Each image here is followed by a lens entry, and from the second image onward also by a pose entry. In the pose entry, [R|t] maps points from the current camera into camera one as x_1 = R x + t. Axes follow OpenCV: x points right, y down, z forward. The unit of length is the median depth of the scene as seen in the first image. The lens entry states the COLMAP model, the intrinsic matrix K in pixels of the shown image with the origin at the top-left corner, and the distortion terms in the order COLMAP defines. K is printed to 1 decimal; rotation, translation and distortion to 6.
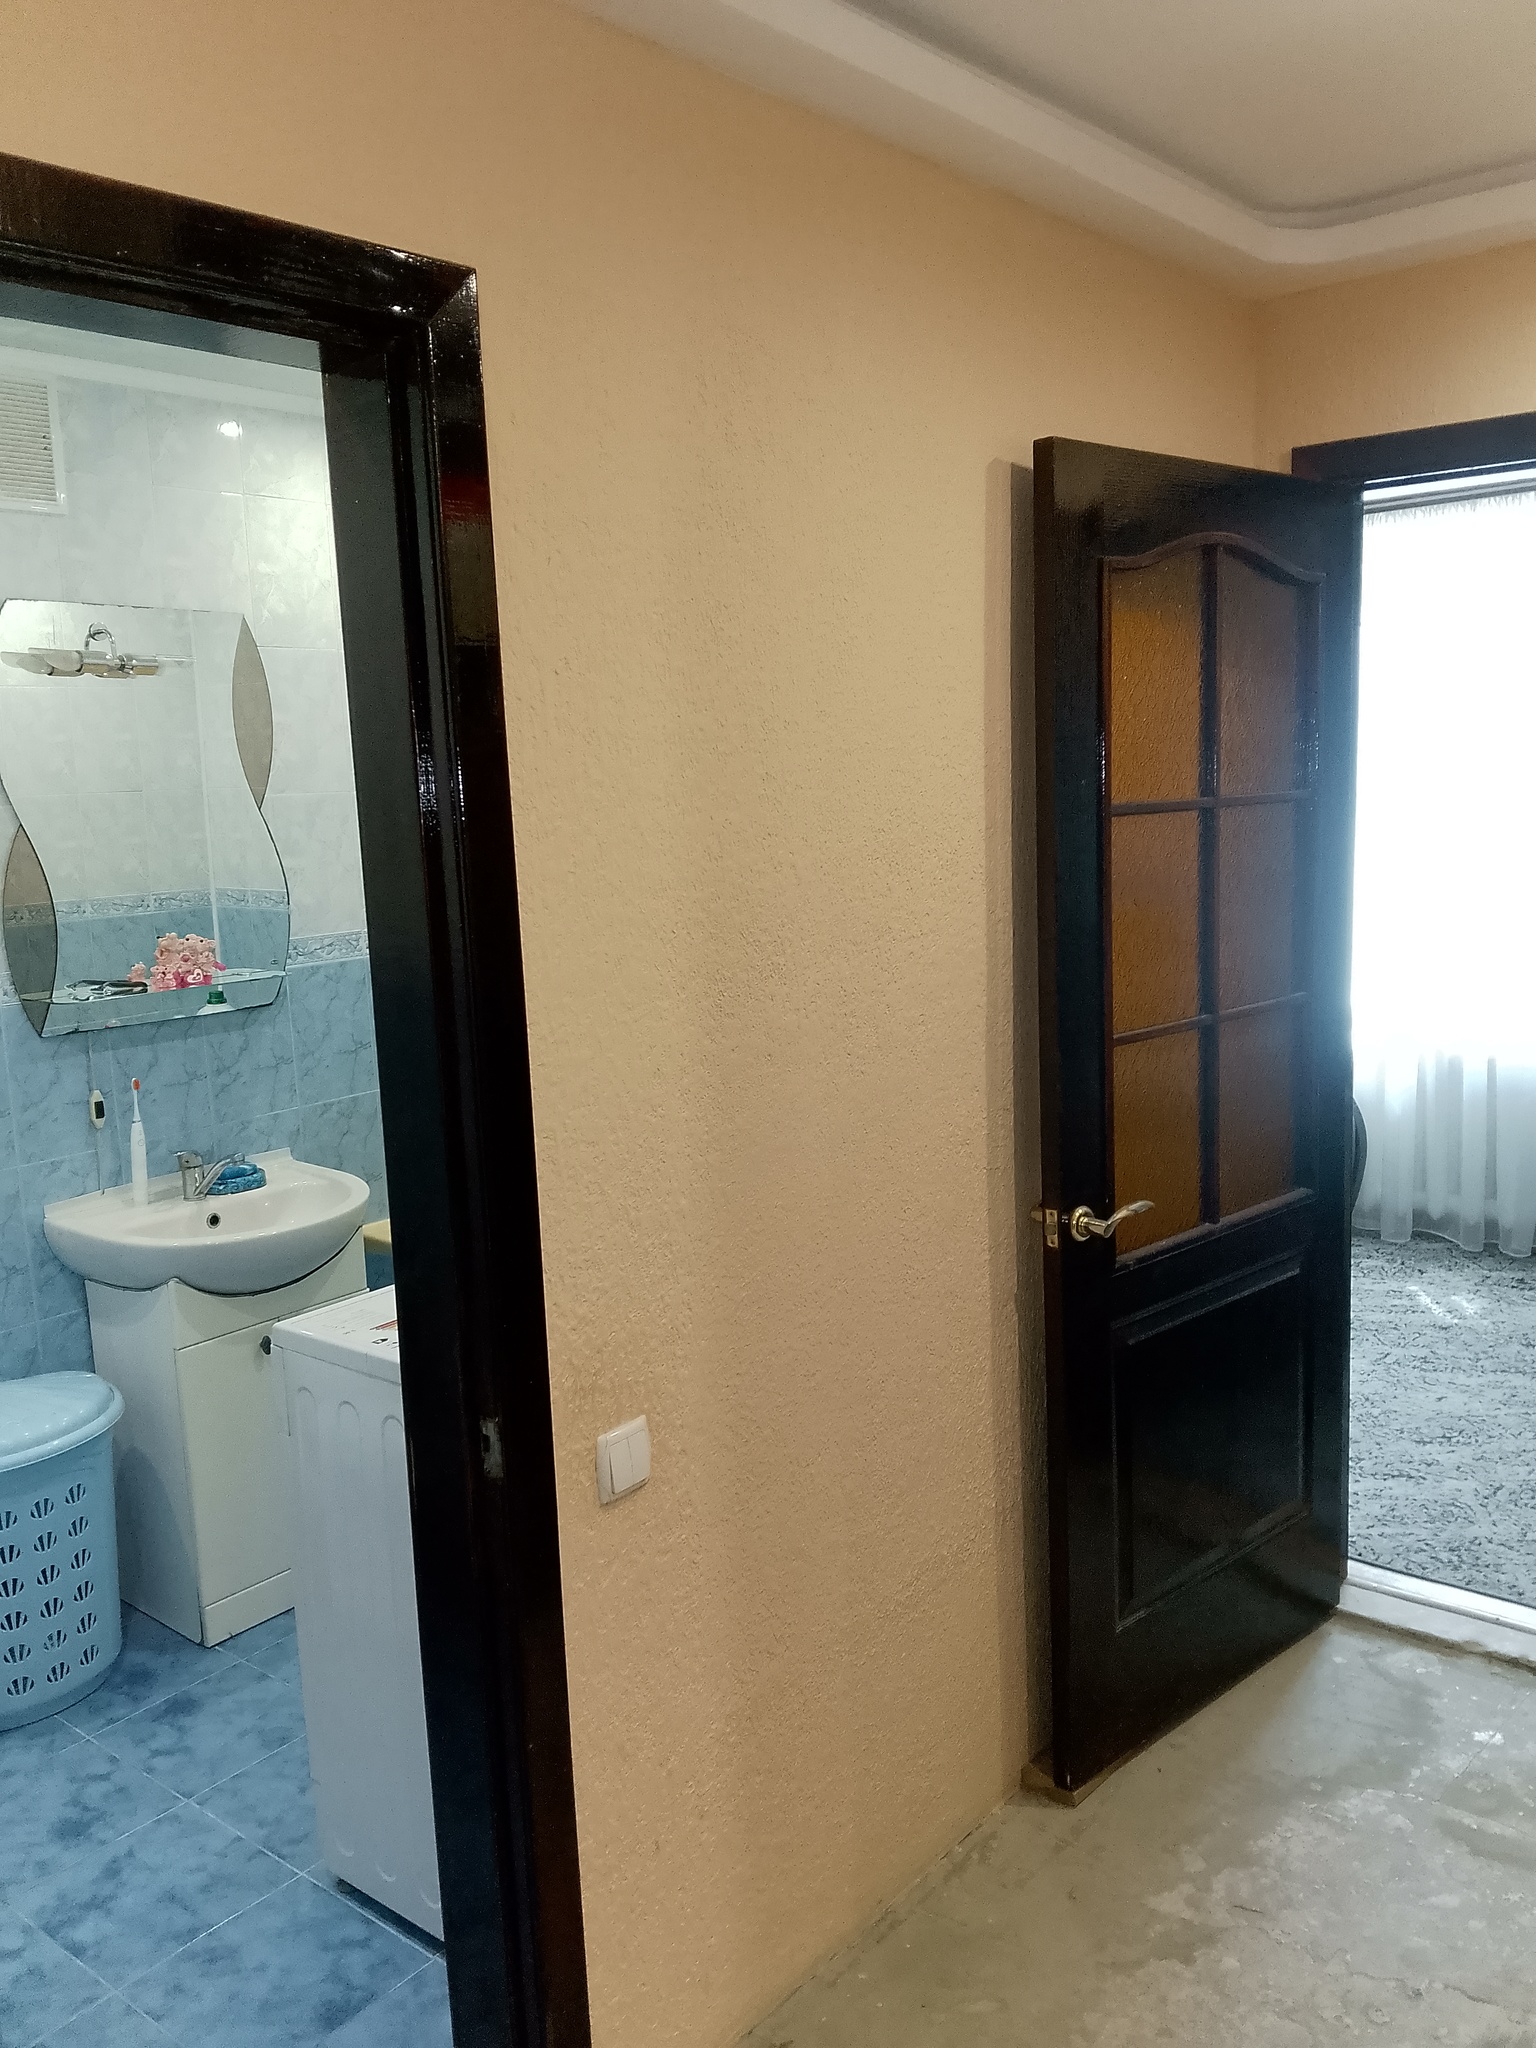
lens RADIAL K [[1637.2, 0, 774.1], [0, 1637.2, 1023.4], [0, 0, 1]] dist [0.009232, -0.060927]
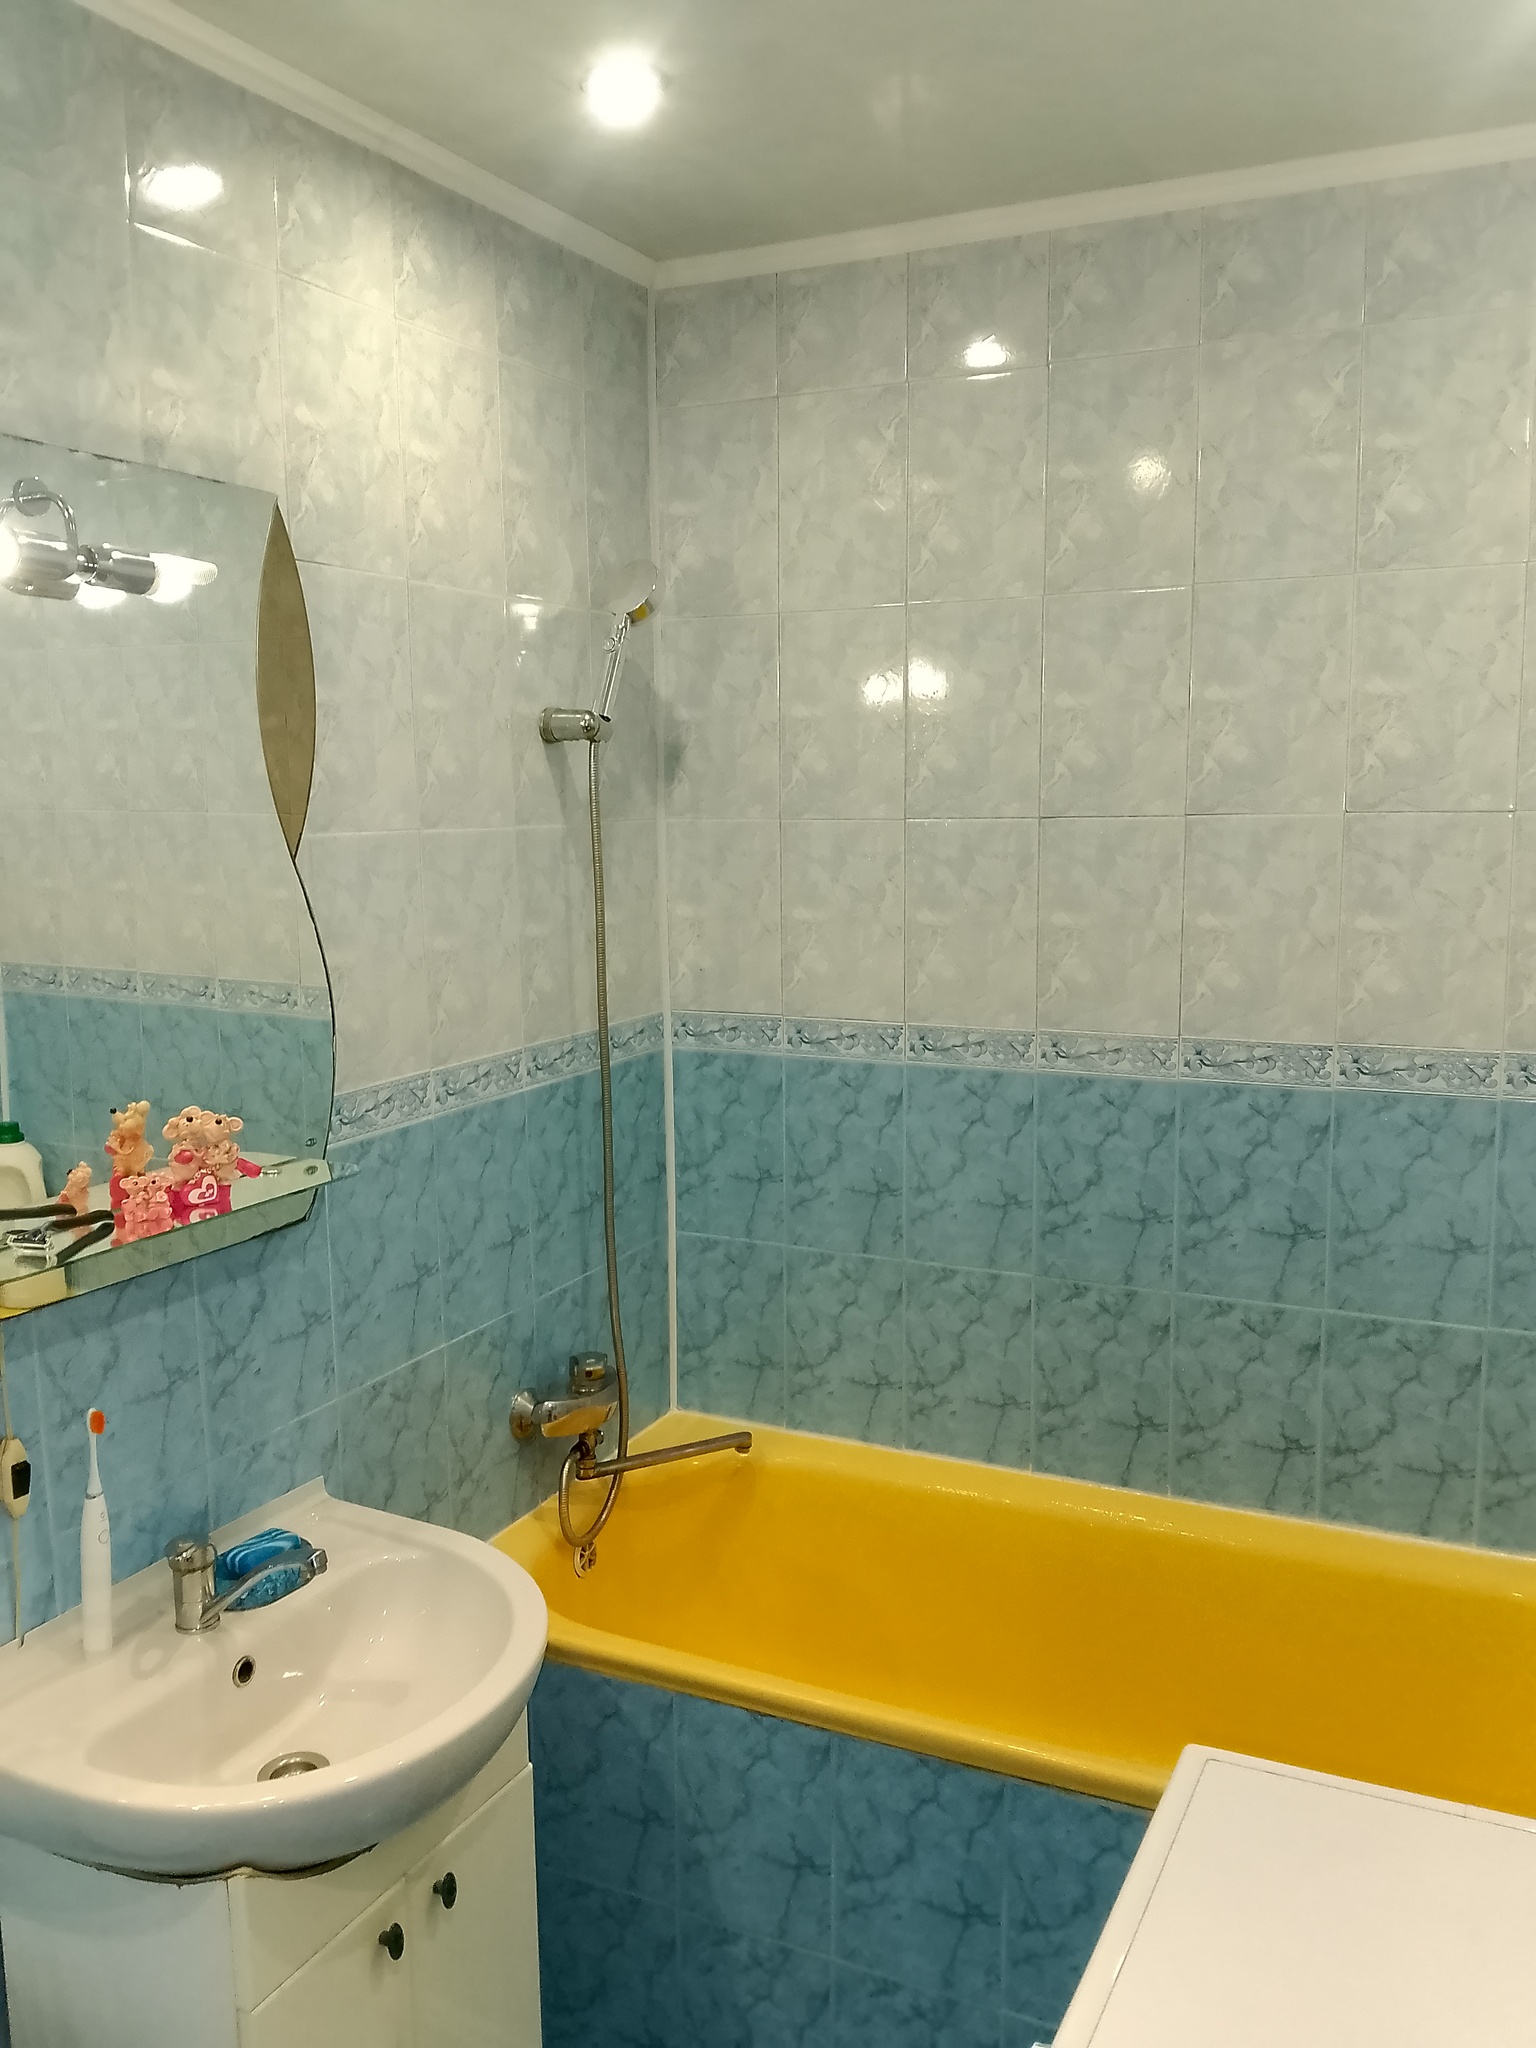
lens RADIAL K [[1692.5, 0, 767.4], [0, 1692.5, 987.3], [0, 0, 1]] dist [-0.018678, -0.011250]
pose [[0.976655, -0.007577, 0.214682, -0.318702], [0.015186, 0.999313, -0.033818, -0.077434], [-0.214278, 0.036289, 0.976098, 0.485037]]
